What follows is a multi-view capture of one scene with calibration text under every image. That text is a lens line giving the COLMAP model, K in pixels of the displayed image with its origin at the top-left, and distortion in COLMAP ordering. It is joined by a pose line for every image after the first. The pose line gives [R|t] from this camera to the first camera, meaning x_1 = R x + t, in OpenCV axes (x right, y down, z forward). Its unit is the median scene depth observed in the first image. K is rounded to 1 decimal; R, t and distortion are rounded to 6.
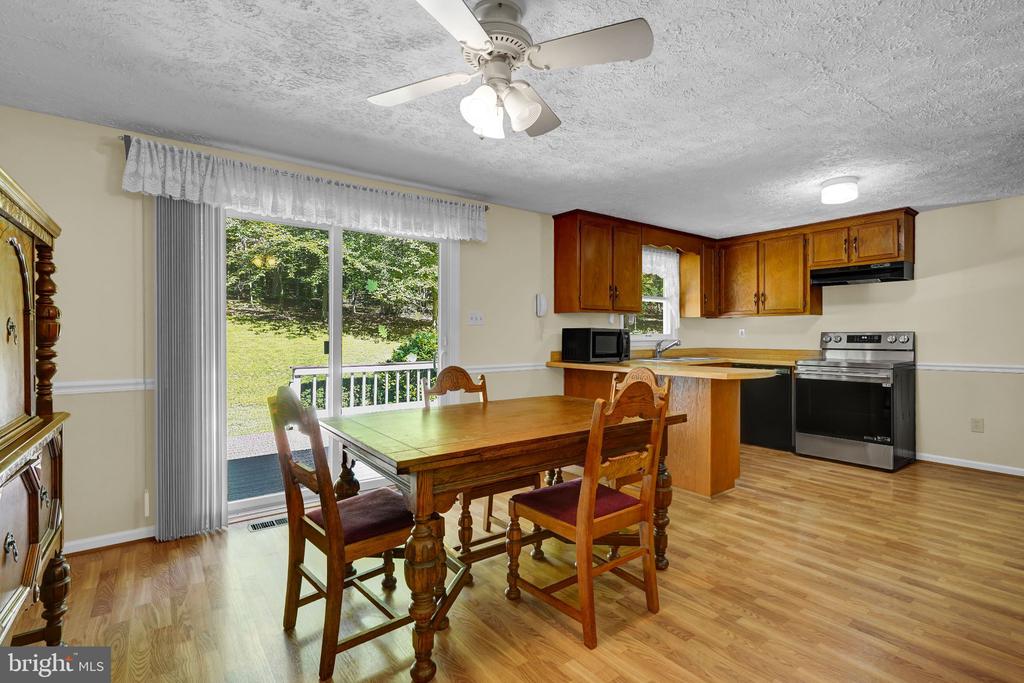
lens RADIAL K [[472.3, 0, 522.0], [0, 472.3, 338.5], [0, 0, 1]] dist [-0.002017, -0.000661]
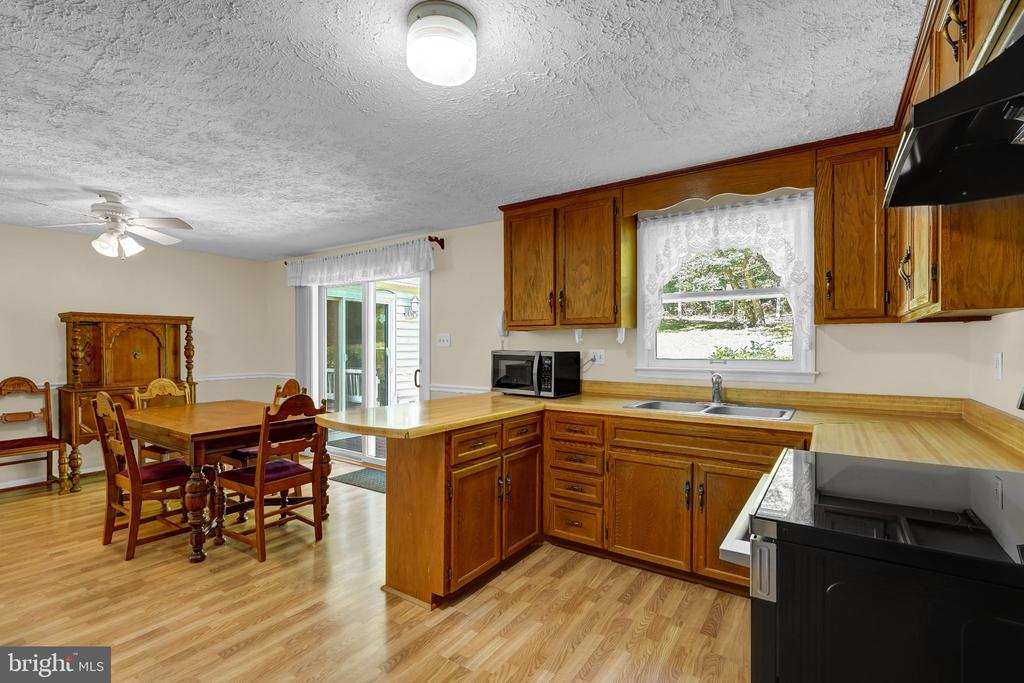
lens RADIAL K [[472.3, 0, 516.8], [0, 472.3, 343.7], [0, 0, 1]] dist [-0.002017, -0.000661]
pose [[0.331962, 0.010064, -0.943239, 0.835883], [-0.006330, 0.999944, 0.008442, -0.034404], [0.943271, 0.003168, 0.332007, 0.686498]]
